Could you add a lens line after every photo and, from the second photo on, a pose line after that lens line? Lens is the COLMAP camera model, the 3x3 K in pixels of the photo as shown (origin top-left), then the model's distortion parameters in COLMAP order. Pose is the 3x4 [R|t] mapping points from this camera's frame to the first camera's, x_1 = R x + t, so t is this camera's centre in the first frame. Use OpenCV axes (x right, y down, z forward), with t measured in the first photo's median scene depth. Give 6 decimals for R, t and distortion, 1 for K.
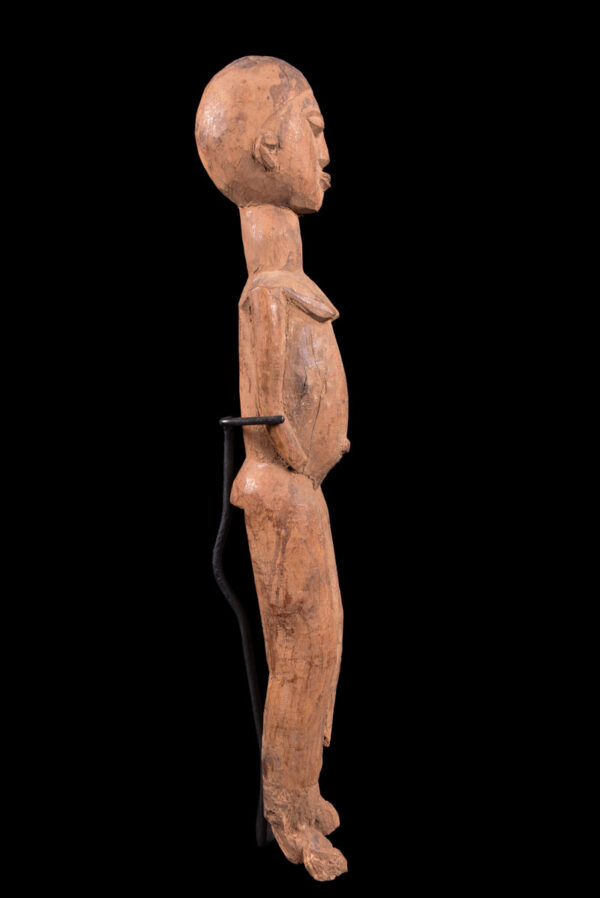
lens RADIAL K [[703.3, 0, 300.0], [0, 703.3, 449.0], [0, 0, 1]] dist [-0.097386, 0.000878]
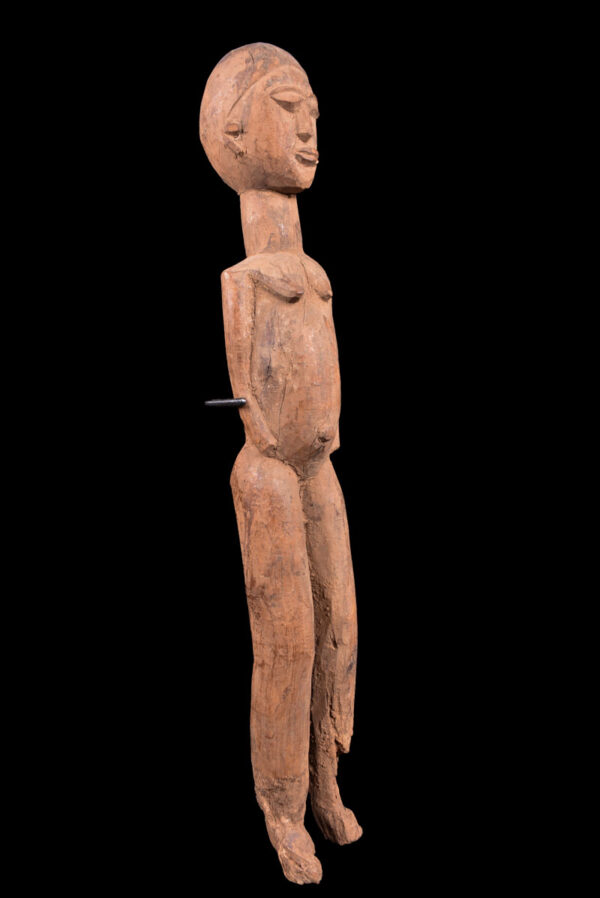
lens RADIAL K [[703.3, 0, 300.0], [0, 703.3, 449.0], [0, 0, 1]] dist [-0.097386, 0.000878]
pose [[0.799650, 0.059441, -0.597517, 0.624023], [-0.058876, 0.998055, 0.020493, 0.000507], [0.597573, 0.018792, 0.801594, 0.234149]]
